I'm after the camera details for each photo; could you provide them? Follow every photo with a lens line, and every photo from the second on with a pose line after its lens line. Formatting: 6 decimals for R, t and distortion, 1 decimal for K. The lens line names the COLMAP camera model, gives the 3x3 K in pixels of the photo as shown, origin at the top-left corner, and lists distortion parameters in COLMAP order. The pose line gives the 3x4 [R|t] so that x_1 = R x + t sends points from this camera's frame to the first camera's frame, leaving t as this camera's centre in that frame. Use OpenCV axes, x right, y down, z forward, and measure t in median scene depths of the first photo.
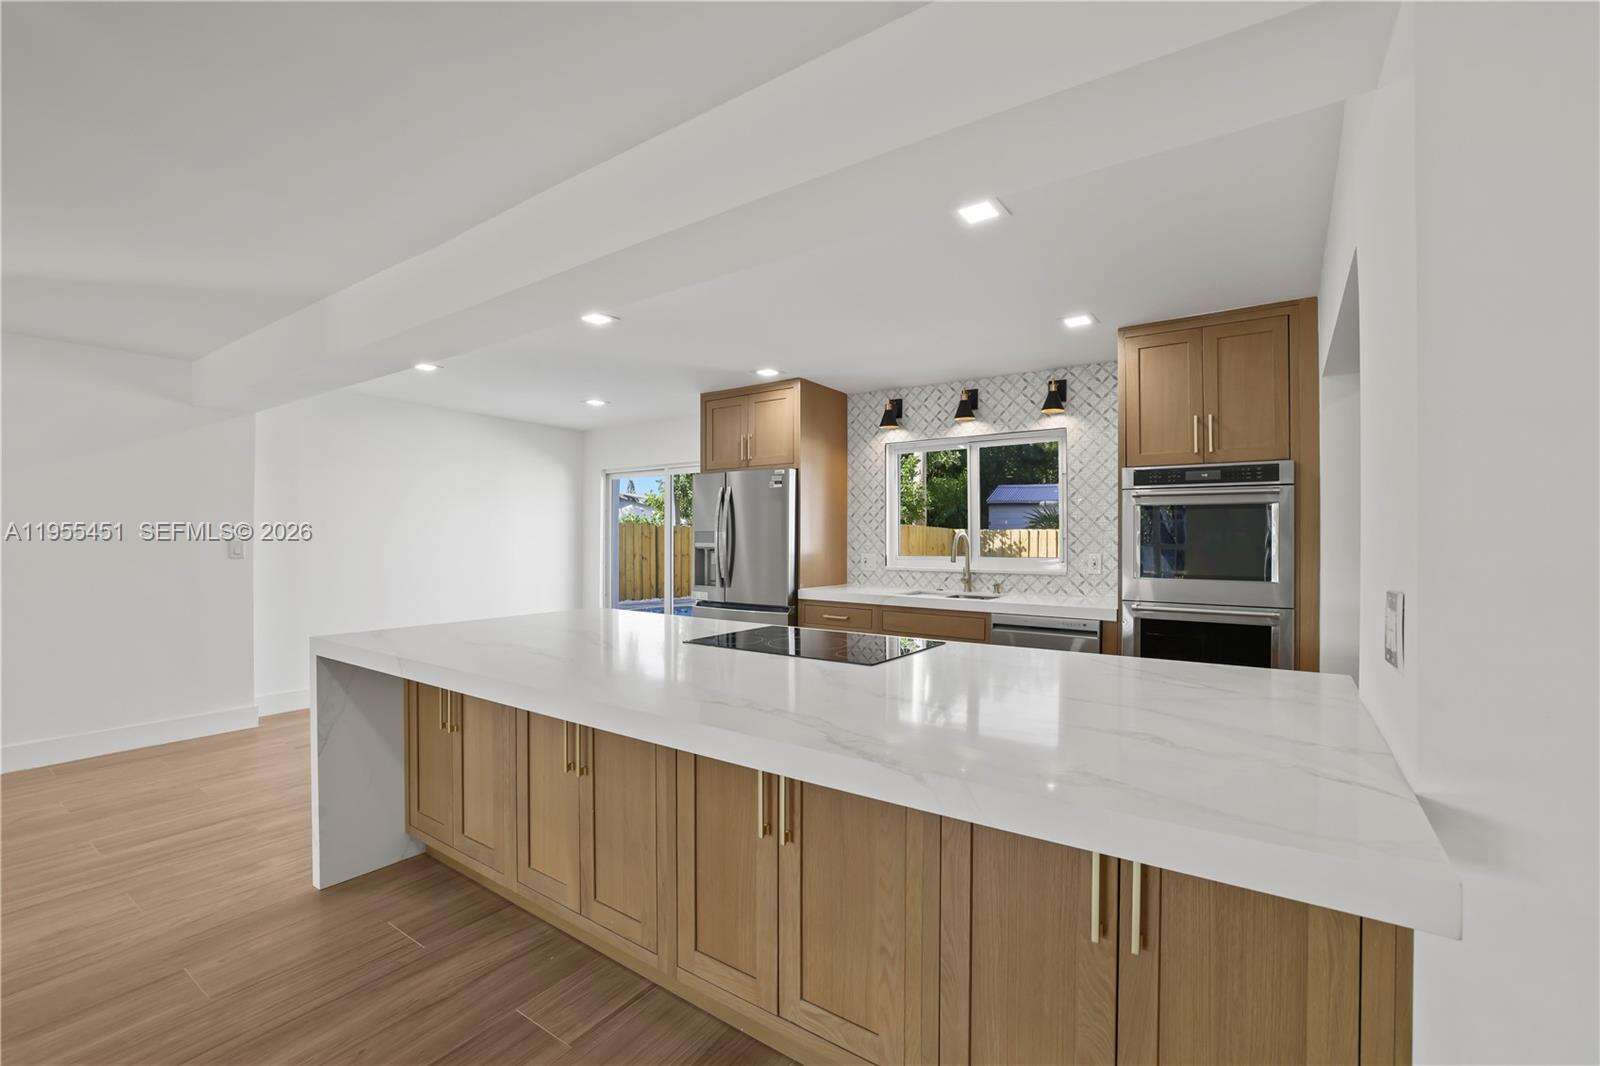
lens RADIAL K [[685.7, 0, 810.6], [0, 685.7, 540.0], [0, 0, 1]] dist [-0.055841, 0.022245]
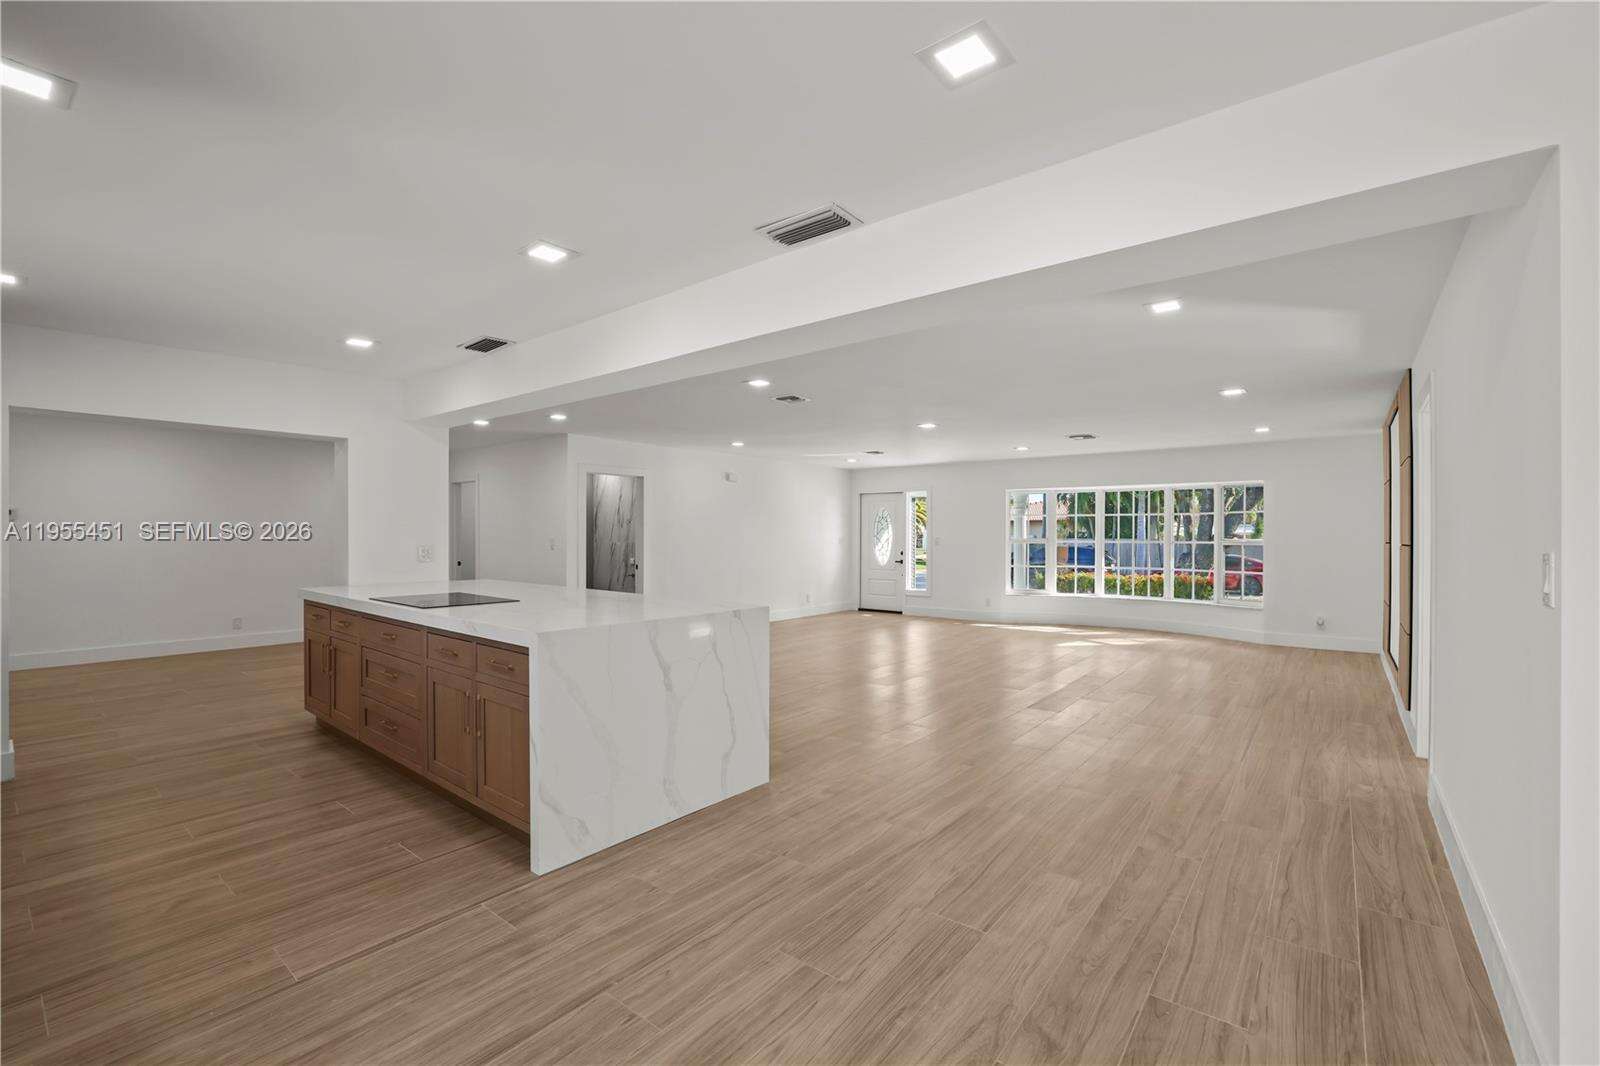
lens RADIAL K [[682.8, 0, 811.2], [0, 682.8, 532.9], [0, 0, 1]] dist [-0.048722, 0.017109]
pose [[-0.998096, -0.001884, 0.061653, -0.499174], [-0.001692, 0.999994, 0.003170, -0.008791], [-0.061659, 0.003060, -0.998093, 1.311859]]
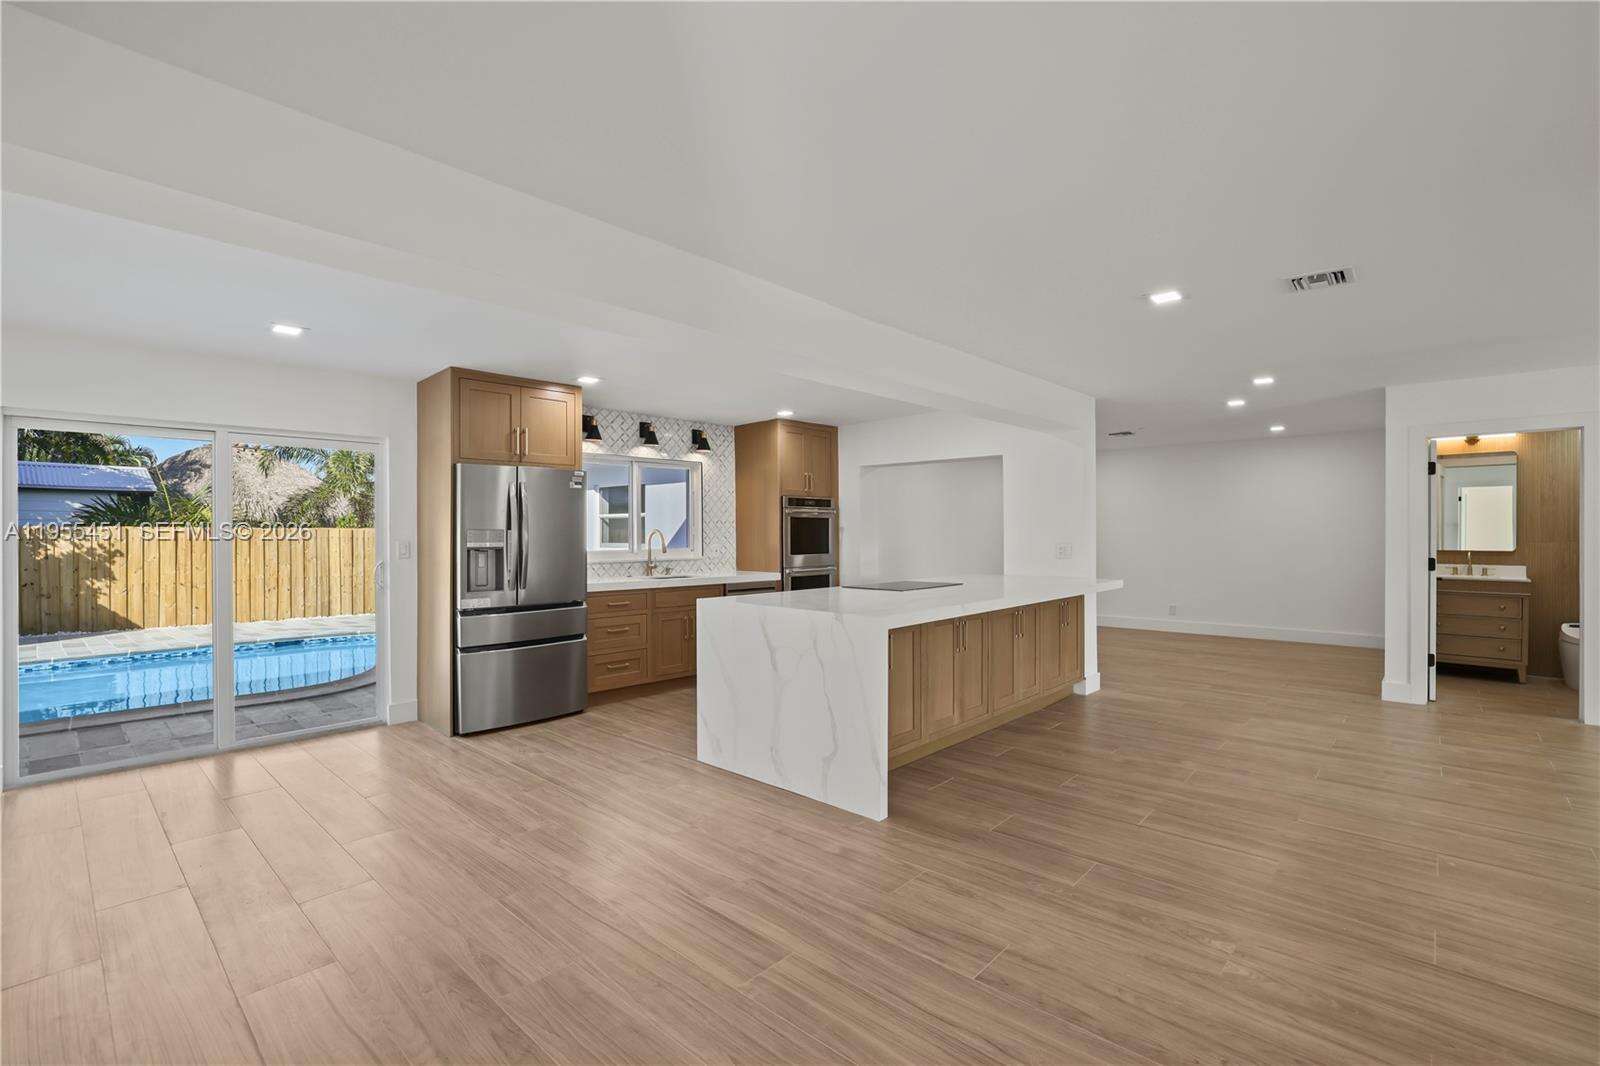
lens RADIAL K [[720.4, 0, 800.0], [0, 720.4, 533.0], [0, 0, 1]] dist [-0.004687, -0.000087]
pose [[0.147905, -0.001902, 0.989000, -1.111019], [0.010316, 0.999947, 0.000381, -0.004529], [-0.988948, 0.010146, 0.147917, 0.507724]]
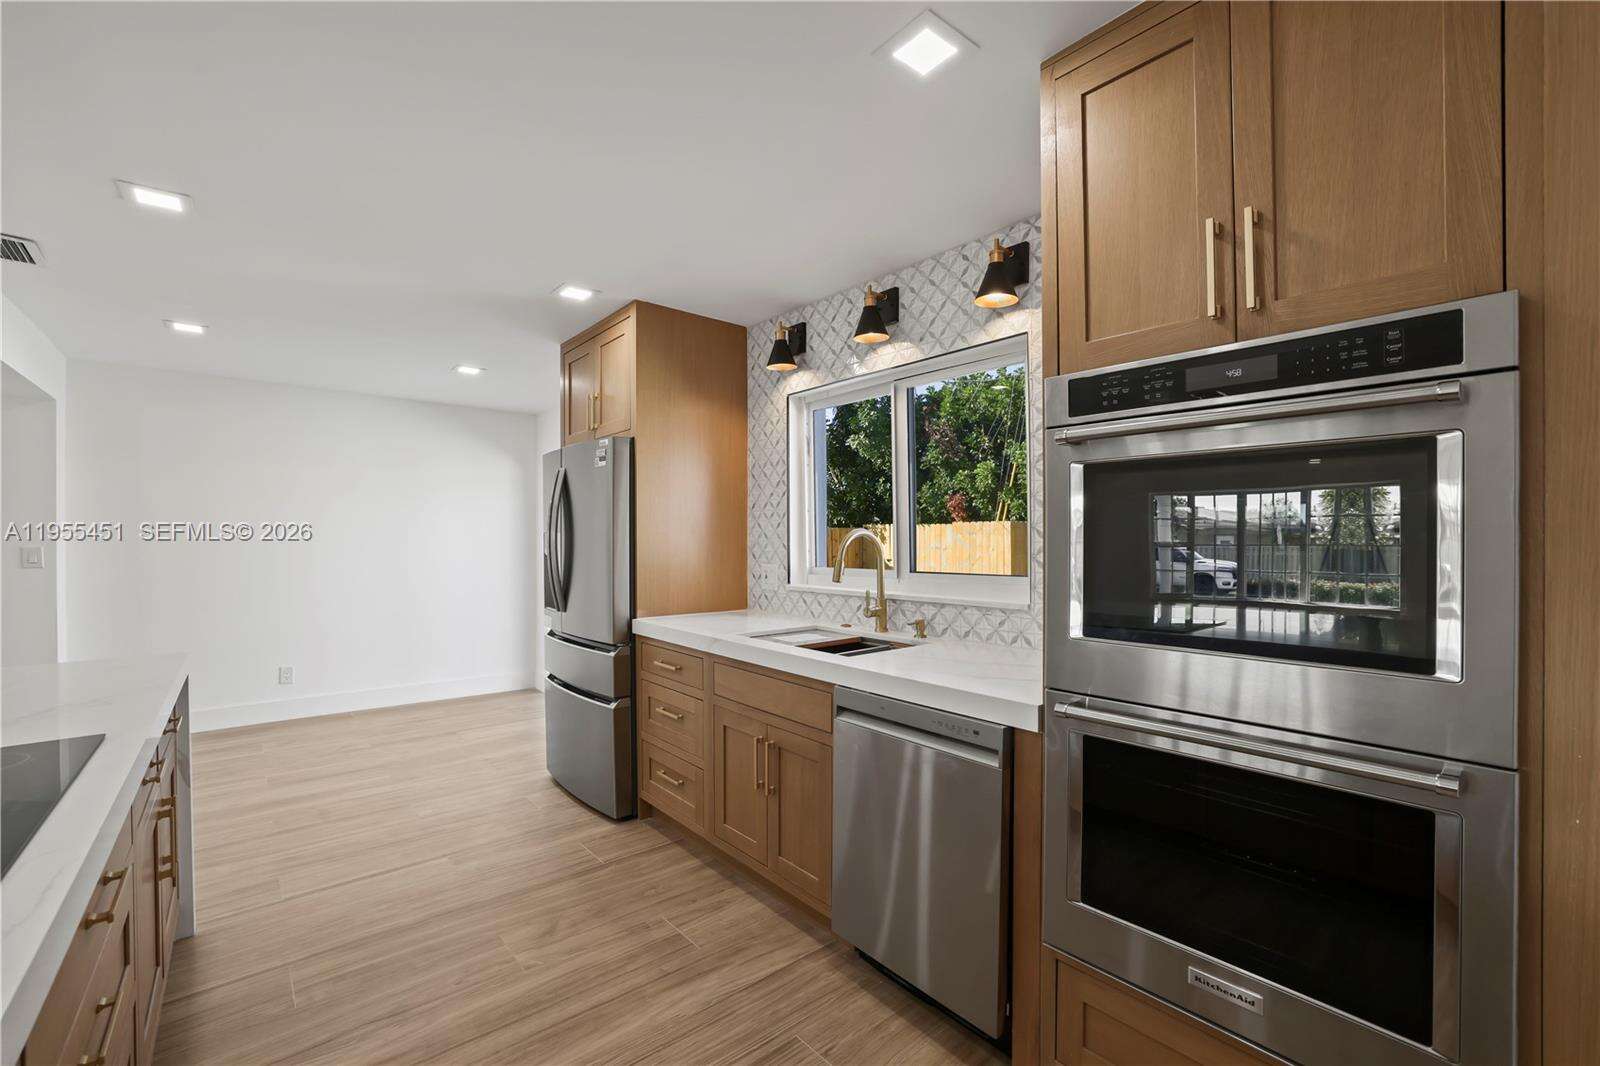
lens RADIAL K [[685.7, 0, 810.6], [0, 685.7, 540.0], [0, 0, 1]] dist [-0.055841, 0.022245]
pose [[0.967093, -0.004698, -0.254382, 0.322758], [0.004861, 0.999988, 0.000014, -0.003696], [0.254378, -0.001250, 0.967104, 0.415888]]
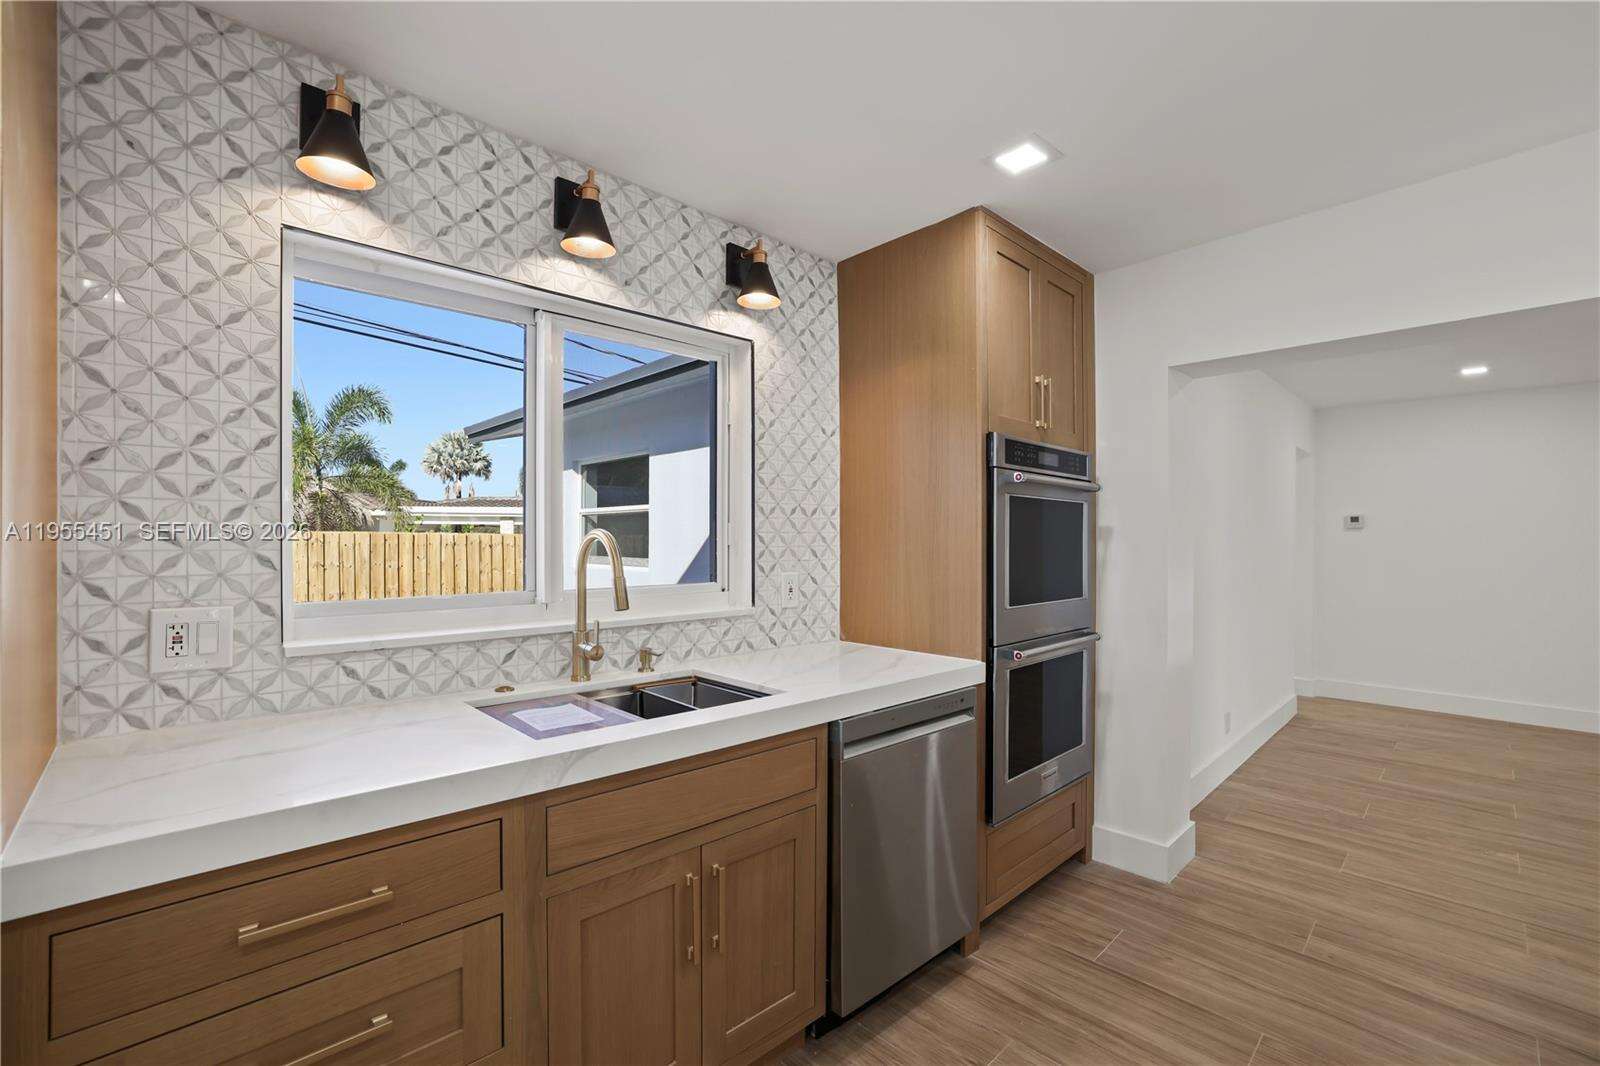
lens RADIAL K [[699.2, 0, 808.3], [0, 699.2, 536.4], [0, 0, 1]] dist [-0.033226, 0.017604]
pose [[0.192847, 0.004784, 0.981217, -0.147575], [0.002999, 0.999981, -0.005465, -0.006293], [-0.981224, 0.003997, 0.192829, 0.793453]]
